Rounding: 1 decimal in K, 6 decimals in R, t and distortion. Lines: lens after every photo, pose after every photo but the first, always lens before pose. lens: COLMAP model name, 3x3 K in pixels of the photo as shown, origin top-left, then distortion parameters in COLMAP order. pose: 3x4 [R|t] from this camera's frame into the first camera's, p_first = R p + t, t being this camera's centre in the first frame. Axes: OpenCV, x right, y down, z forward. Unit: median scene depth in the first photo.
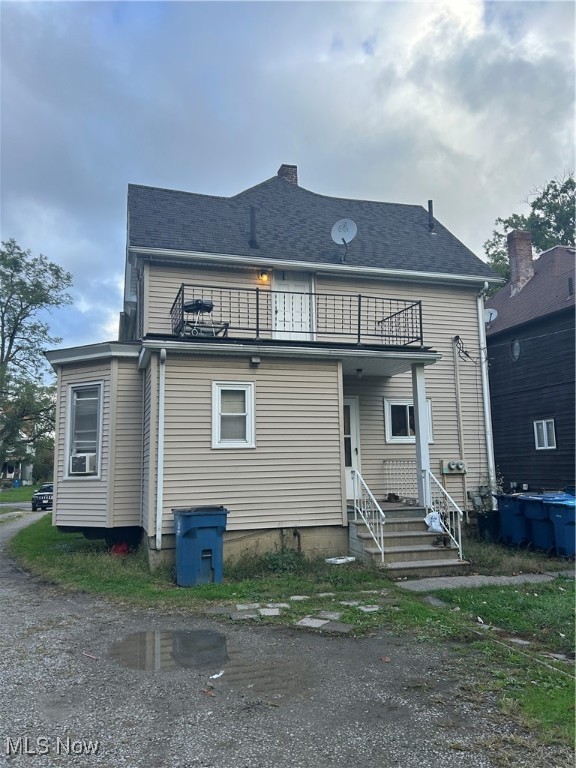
lens RADIAL K [[571.0, 0, 280.5], [0, 571.0, 384.3], [0, 0, 1]] dist [0.034055, -0.021317]
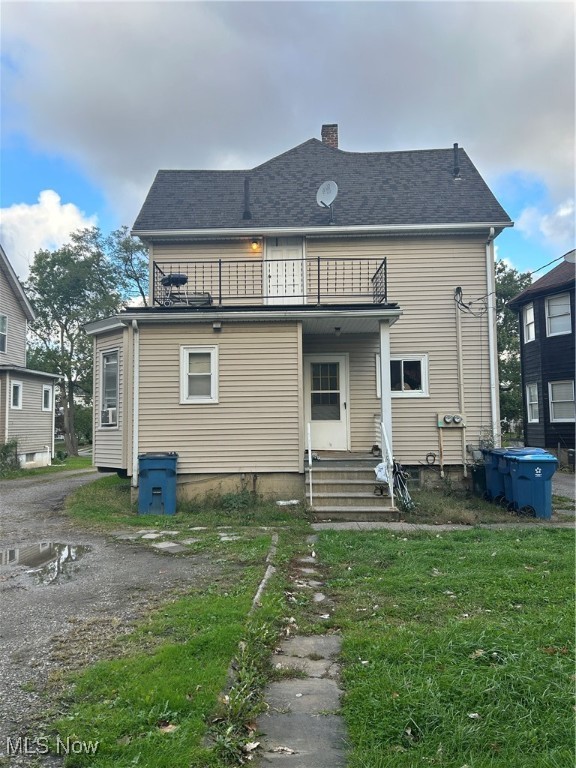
lens RADIAL K [[571.0, 0, 291.3], [0, 571.0, 382.9], [0, 0, 1]] dist [0.034055, -0.021317]
pose [[0.952992, -0.015937, -0.302575, 0.397240], [0.039160, 0.996719, 0.070841, -0.003266], [0.300453, -0.079360, 0.950489, -0.031775]]
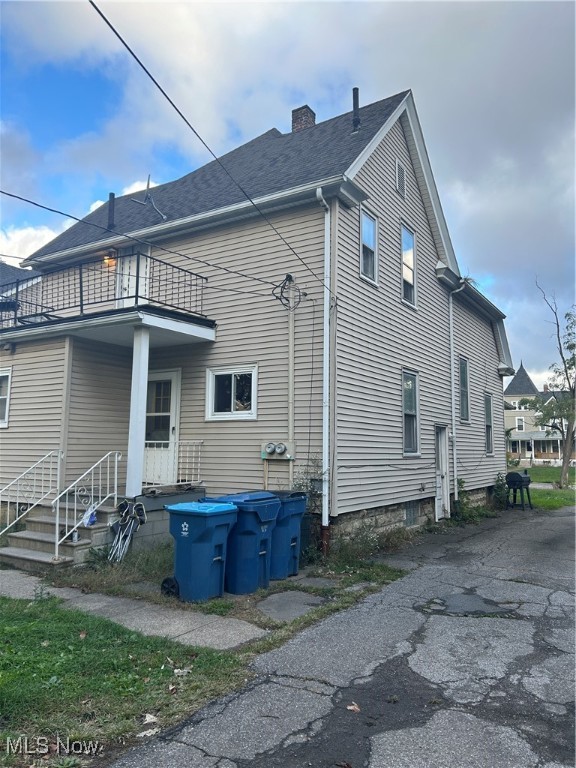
lens RADIAL K [[571.0, 0, 306.8], [0, 571.0, 382.9], [0, 0, 1]] dist [0.034055, -0.021317]
pose [[0.677135, -0.060713, -0.733350, 1.034719], [0.085766, 0.996310, -0.003292, 0.071333], [0.730843, -0.060667, 0.679844, 0.610531]]
